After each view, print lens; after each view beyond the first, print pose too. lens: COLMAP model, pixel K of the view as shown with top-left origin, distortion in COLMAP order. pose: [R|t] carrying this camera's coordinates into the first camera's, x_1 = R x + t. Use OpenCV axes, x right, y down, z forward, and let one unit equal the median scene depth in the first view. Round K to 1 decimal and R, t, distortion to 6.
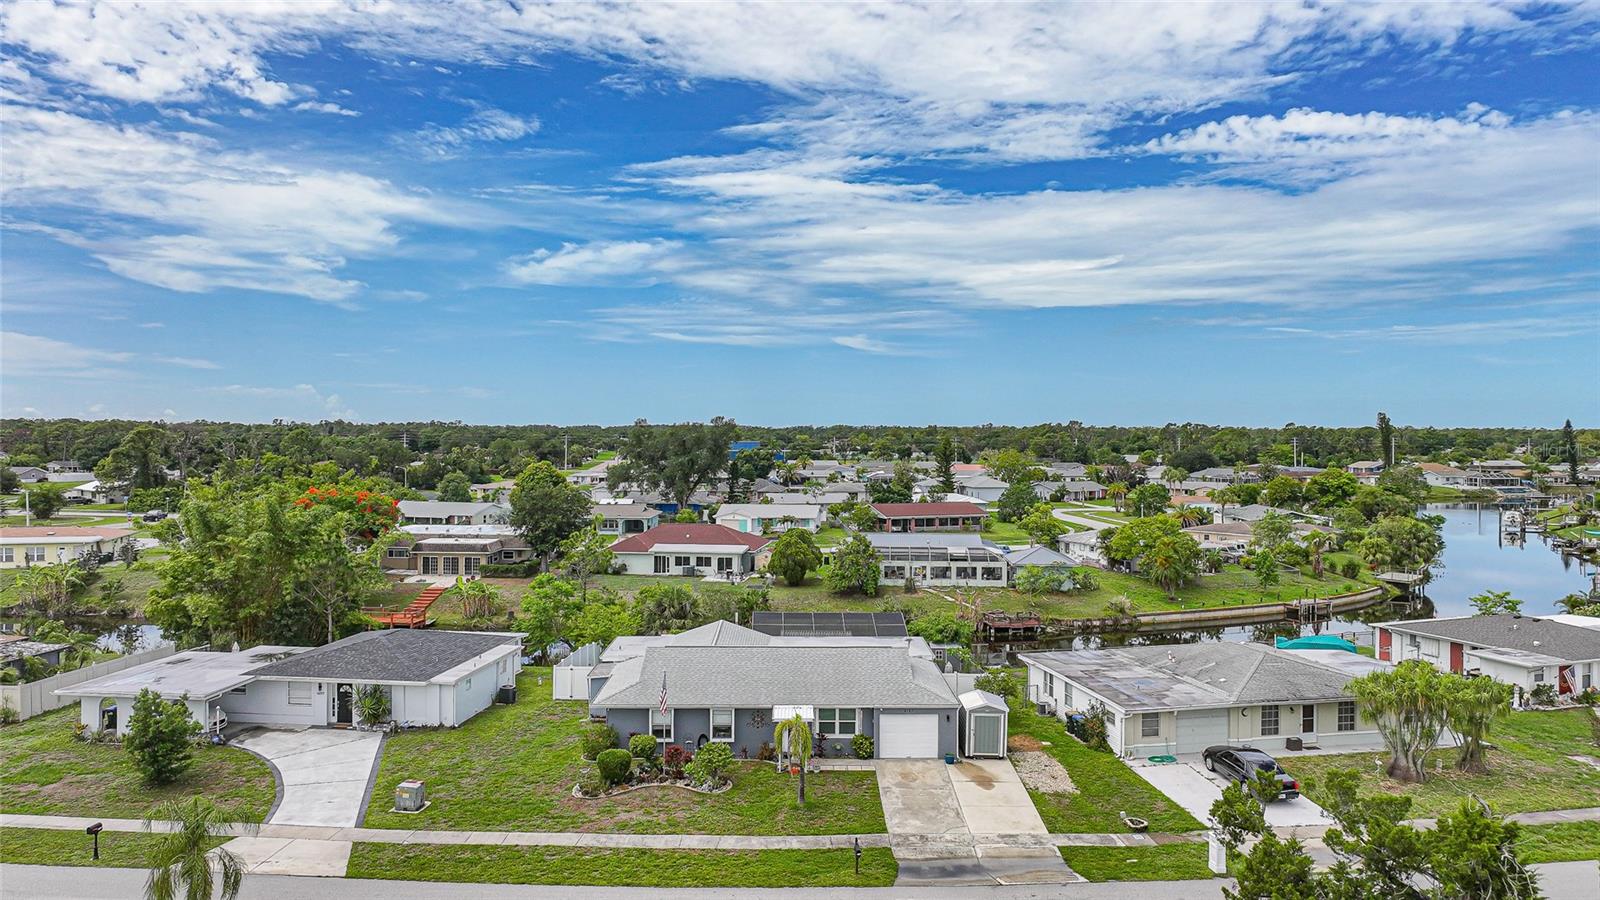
lens RADIAL K [[1108.7, 0, 809.7], [0, 1108.7, 460.2], [0, 0, 1]] dist [-0.004791, 0.018766]
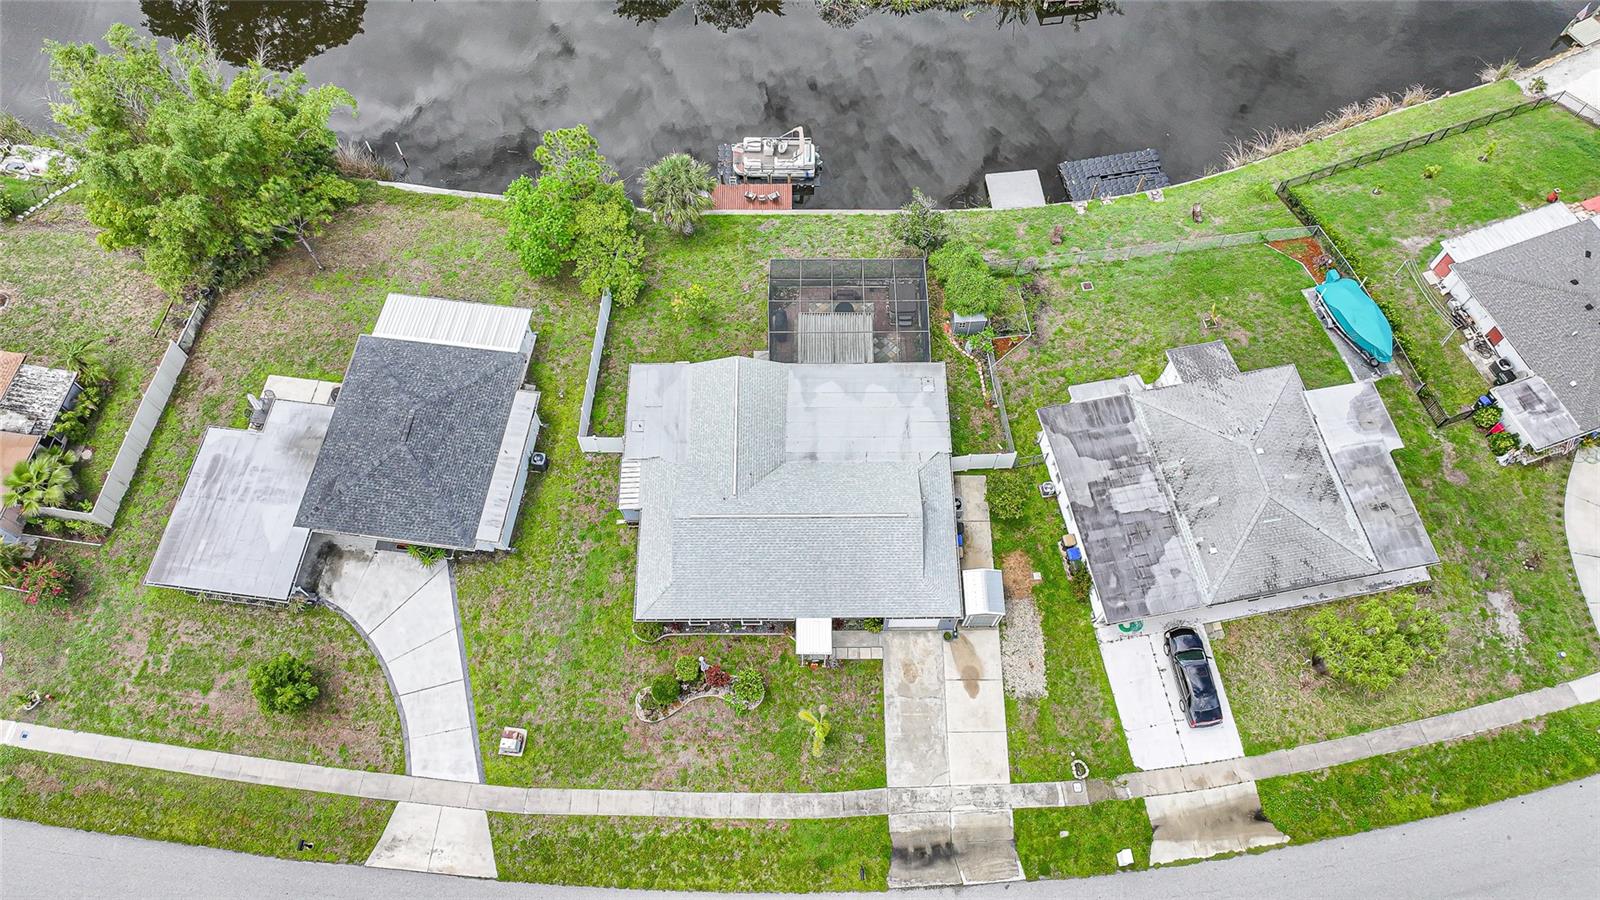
lens RADIAL K [[1108.7, 0, 808.8], [0, 1108.7, 394.6], [0, 0, 1]] dist [-0.004791, 0.018766]
pose [[0.999967, 0.006769, -0.004526, -0.016531], [0.000781, 0.473546, 0.880769, -0.891153], [0.008105, -0.880743, 0.473525, 0.675068]]
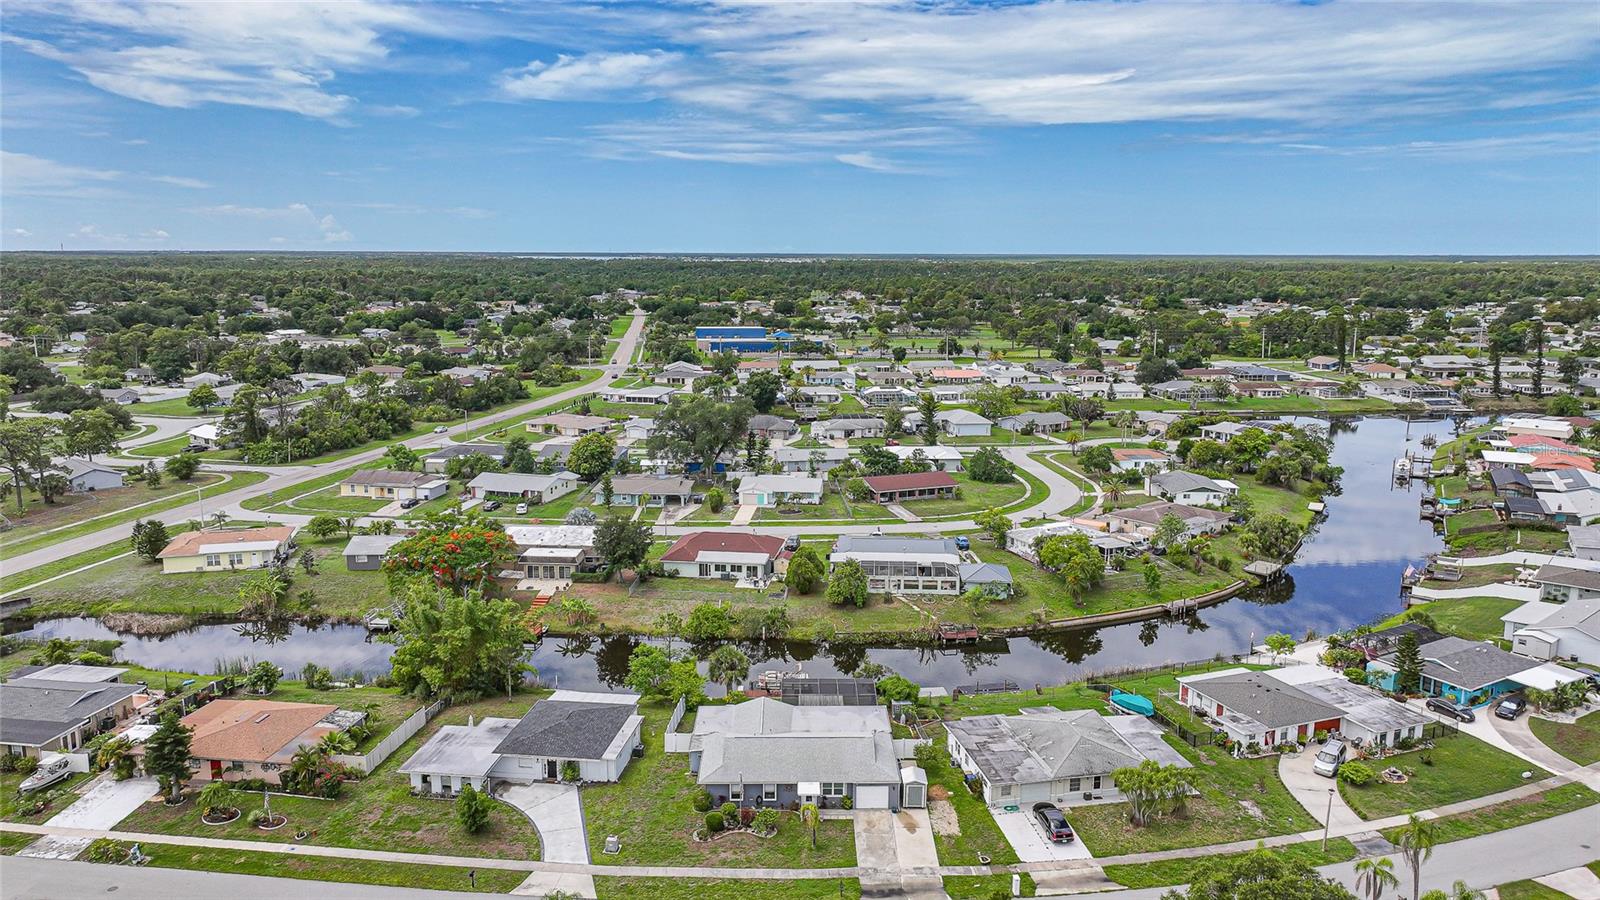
lens RADIAL K [[1108.7, 0, 811.1], [0, 1108.7, 417.0], [0, 0, 1]] dist [-0.004791, 0.018766]
pose [[1.000000, -0.000584, -0.000537, -0.009824], [0.000644, 0.992824, 0.119580, -0.600081], [0.000463, -0.119580, 0.992824, -0.747685]]
